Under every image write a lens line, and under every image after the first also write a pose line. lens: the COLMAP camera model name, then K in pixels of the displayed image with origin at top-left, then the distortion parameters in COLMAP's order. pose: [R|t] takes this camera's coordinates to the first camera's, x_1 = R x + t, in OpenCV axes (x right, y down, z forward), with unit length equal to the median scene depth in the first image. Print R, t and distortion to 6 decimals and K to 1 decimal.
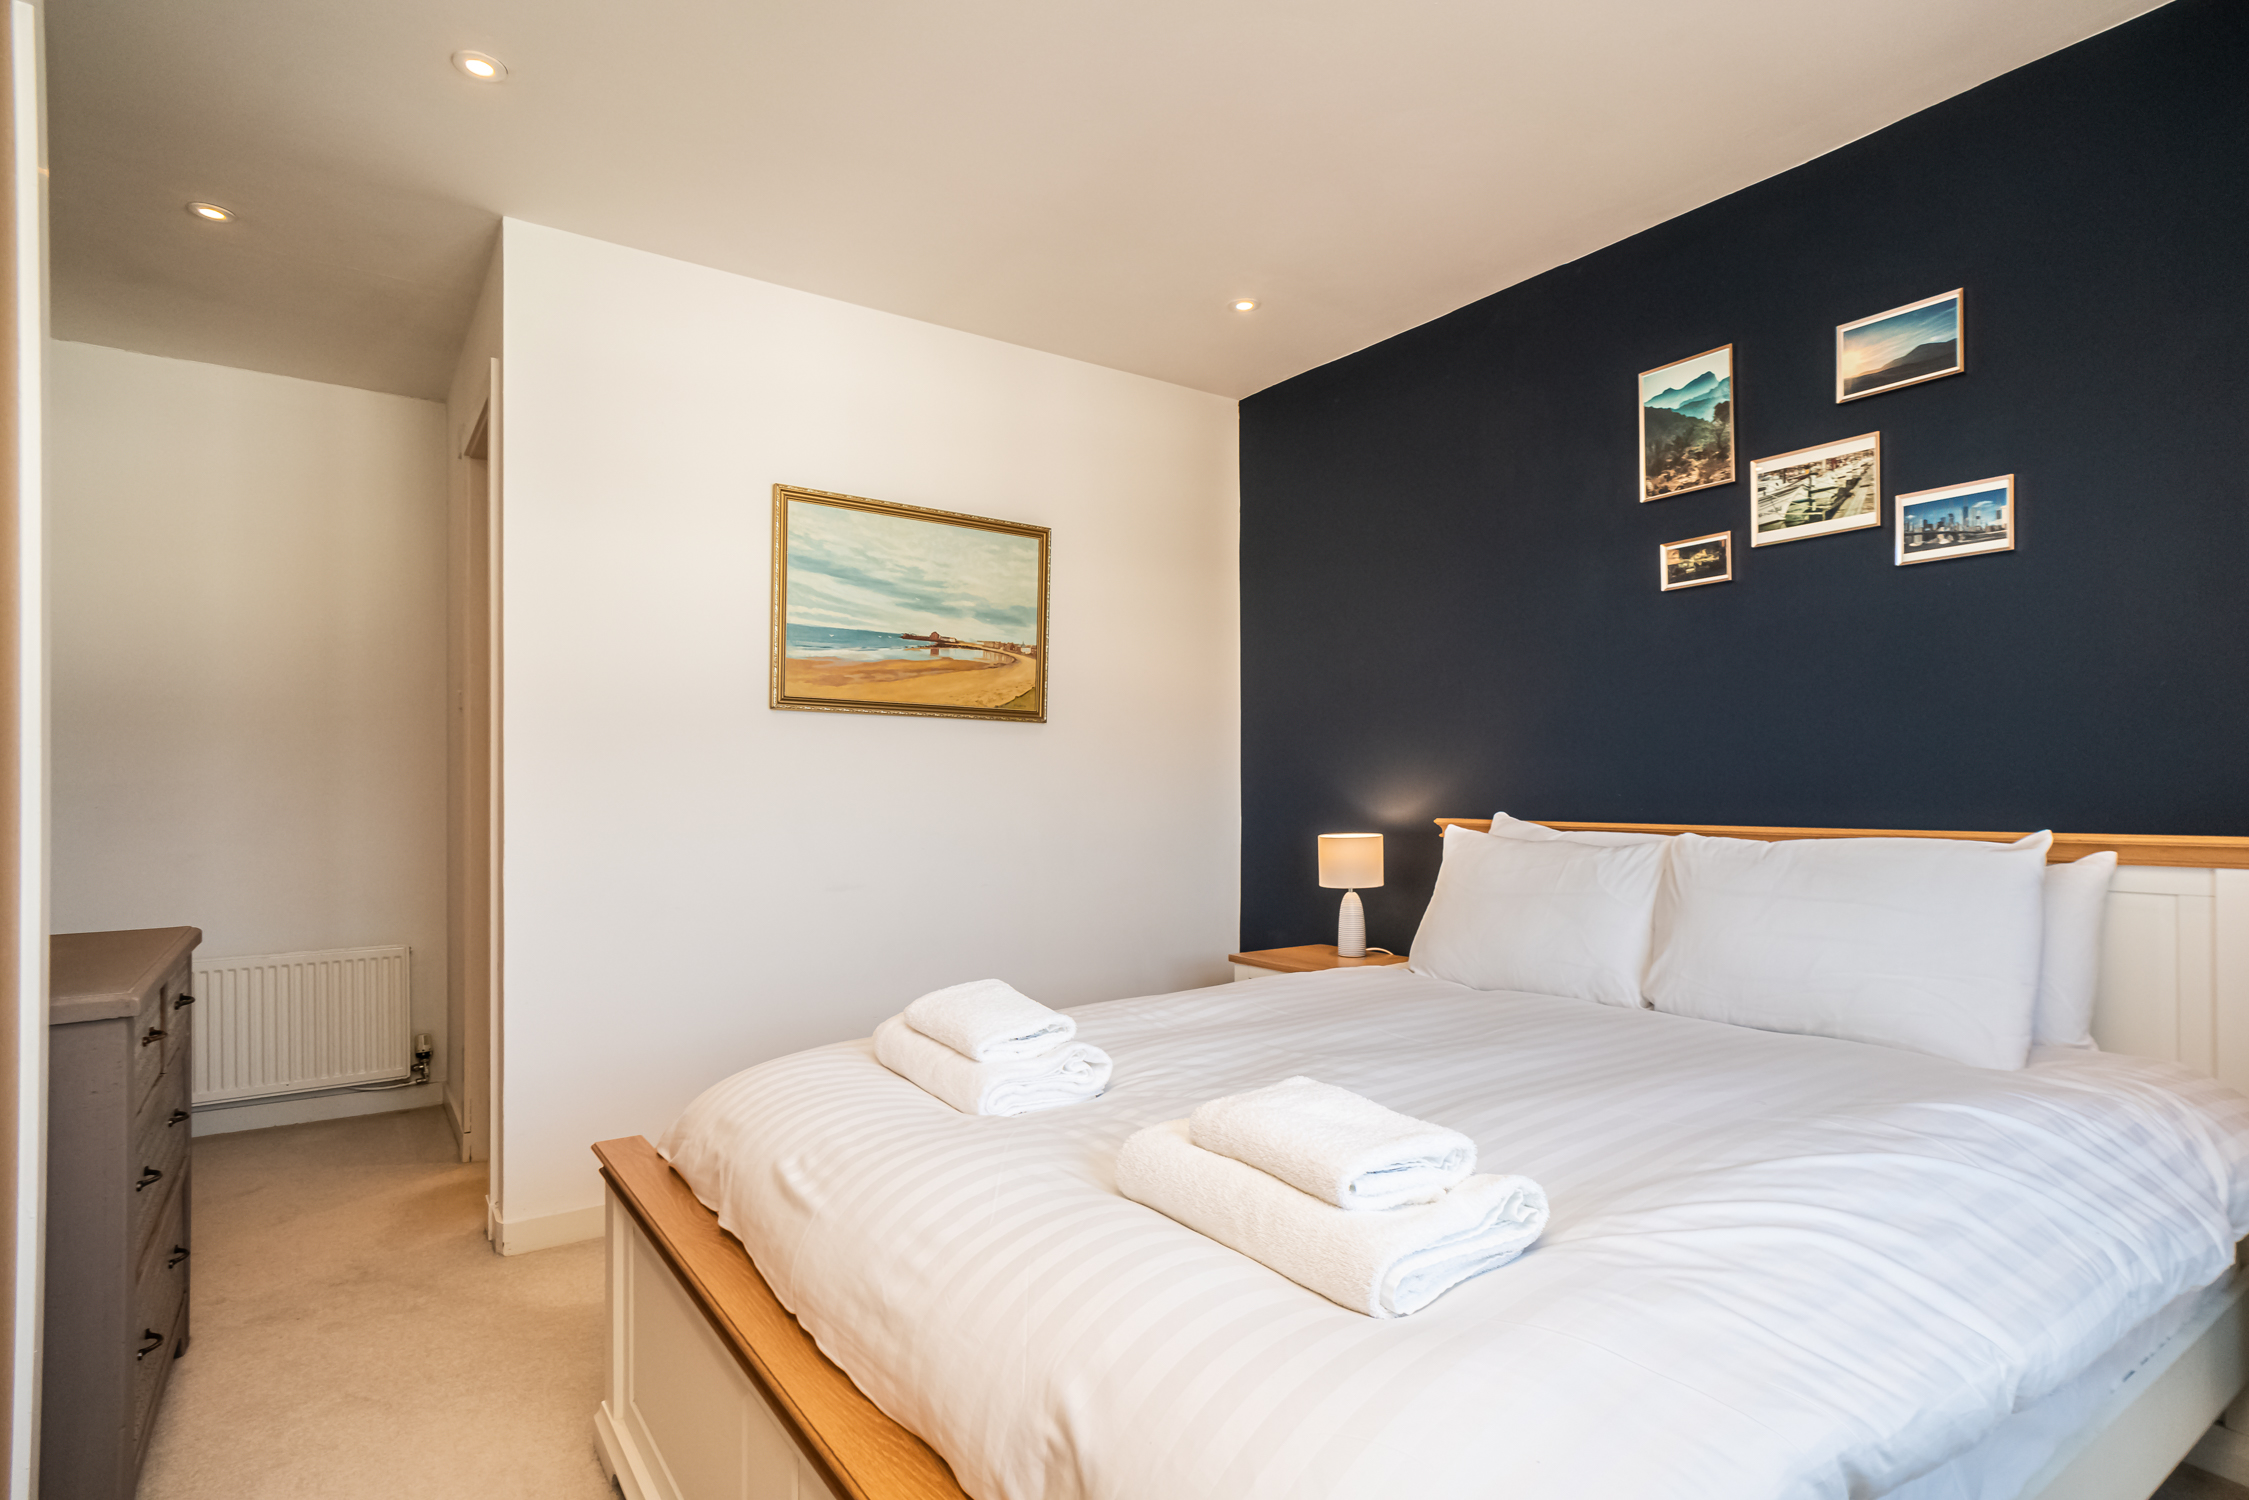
lens RADIAL K [[1156.6, 0, 1128.5], [0, 1156.6, 781.6], [0, 0, 1]] dist [-0.005728, 0.006720]
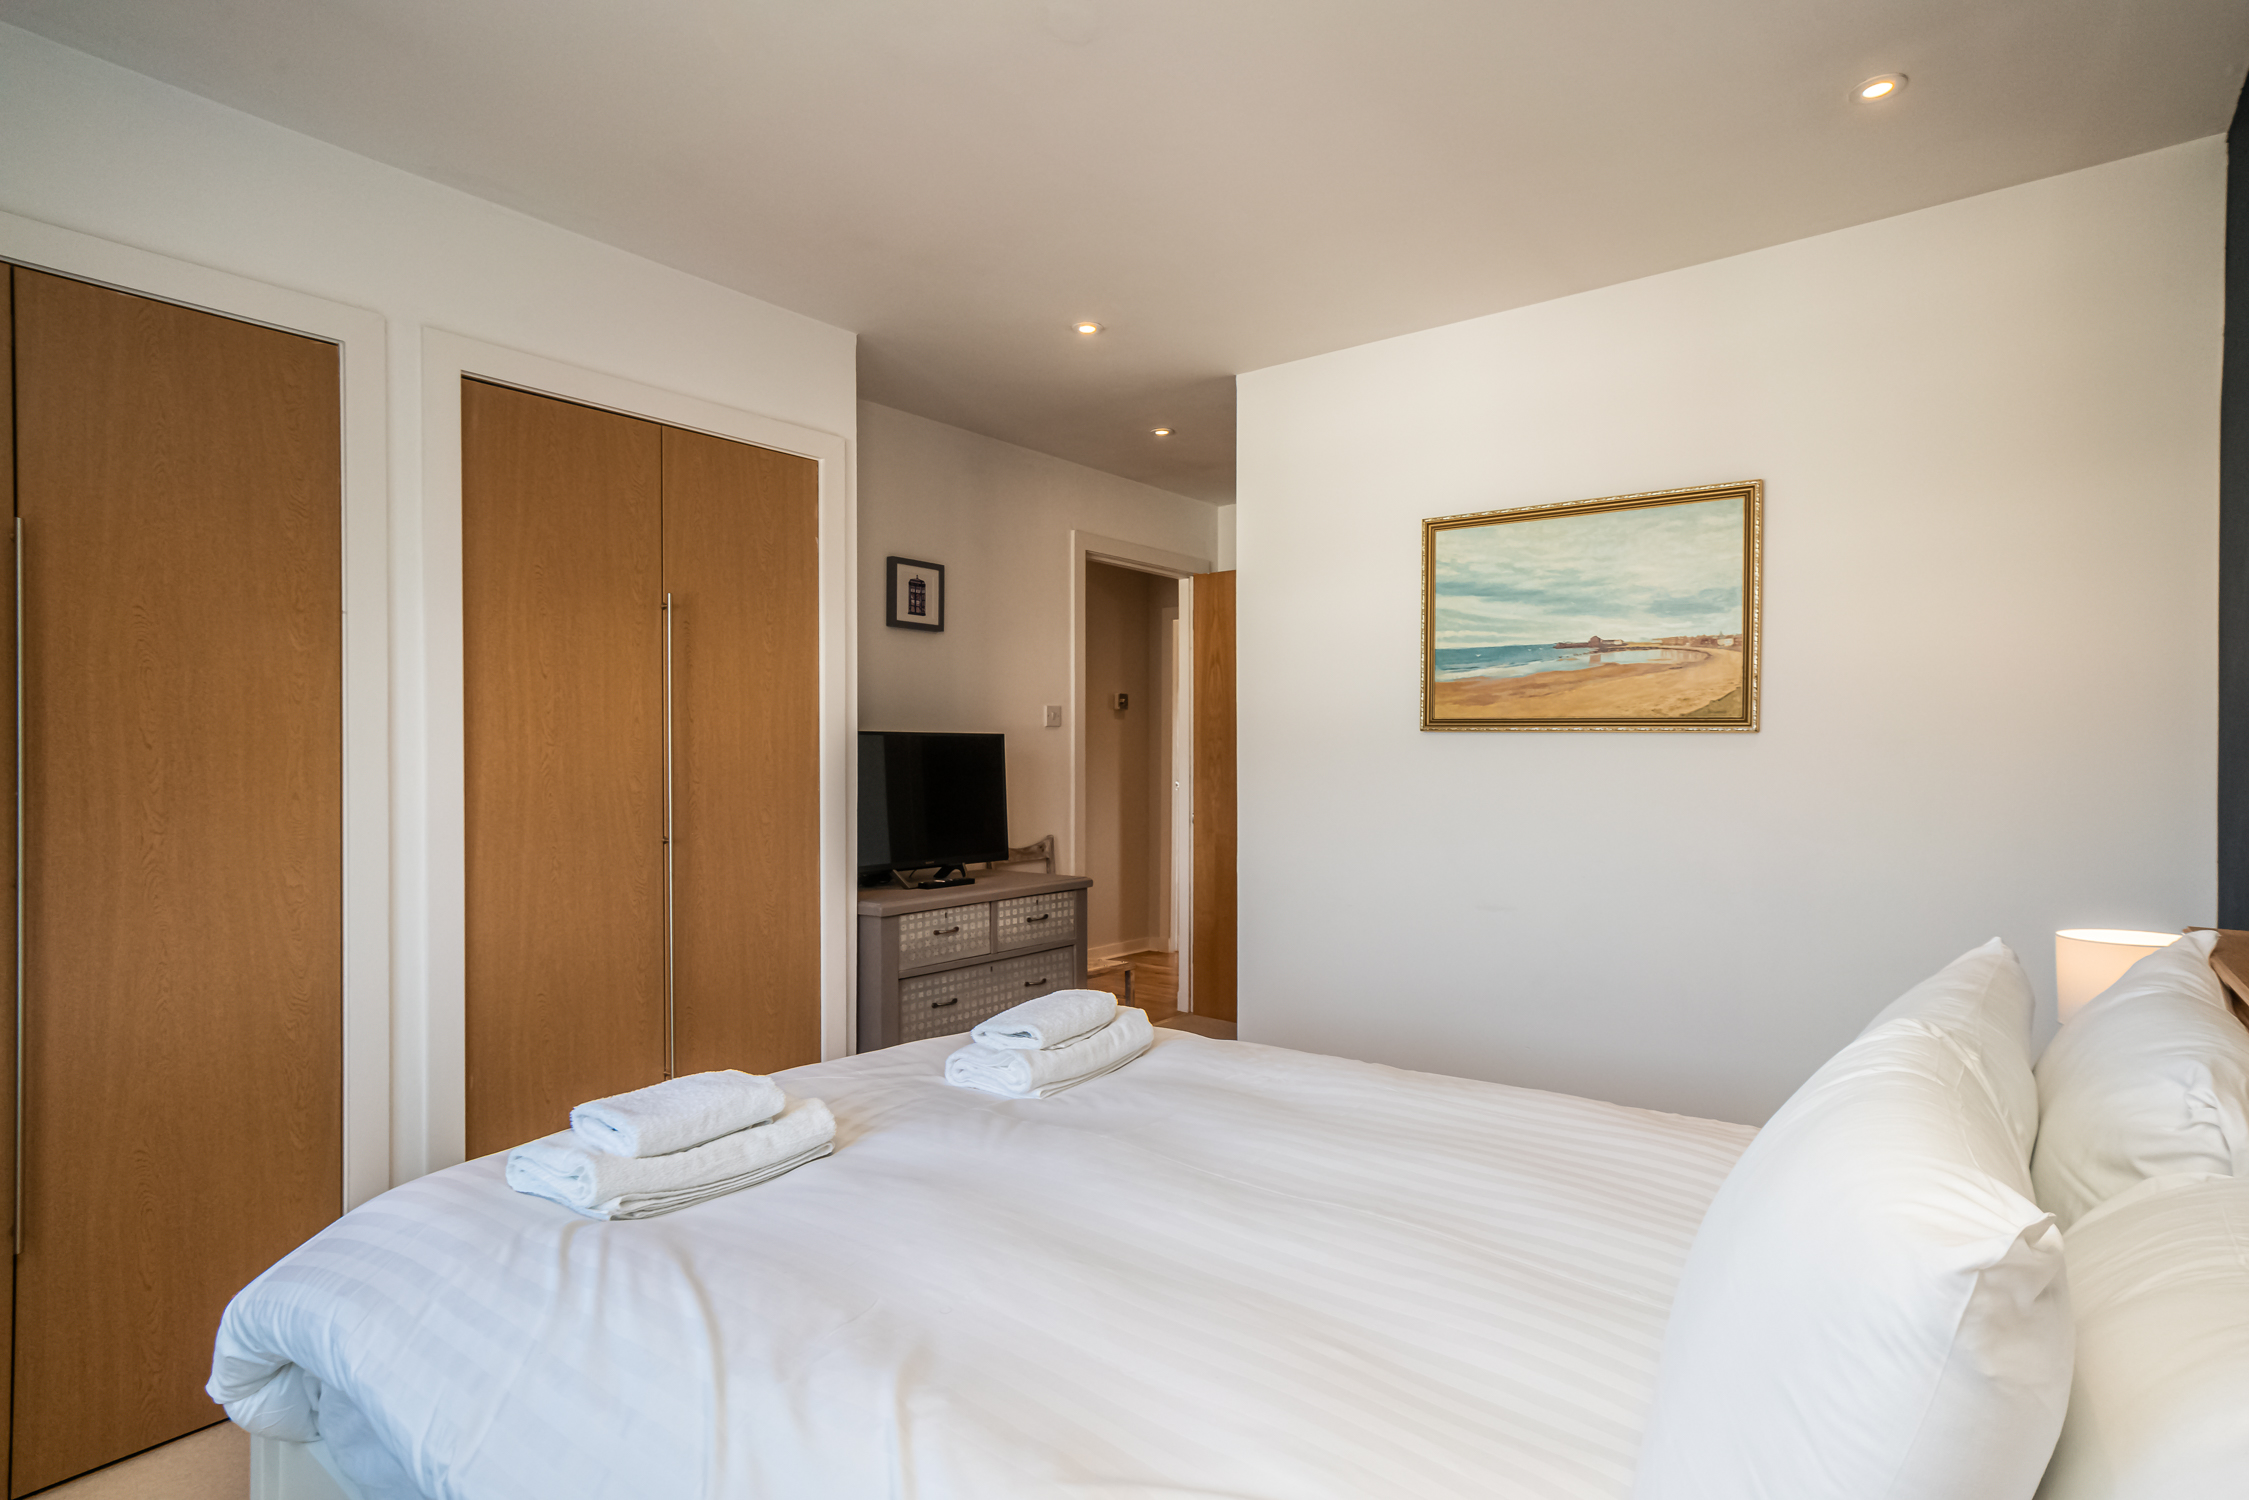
lens RADIAL K [[1156.6, 0, 1123.3], [0, 1156.6, 750.7], [0, 0, 1]] dist [-0.005728, 0.006720]
pose [[0.311252, -0.002257, -0.950325, 0.627028], [0.008294, 0.999966, 0.000341, -0.048370], [0.950291, -0.007988, 0.311260, 0.410342]]
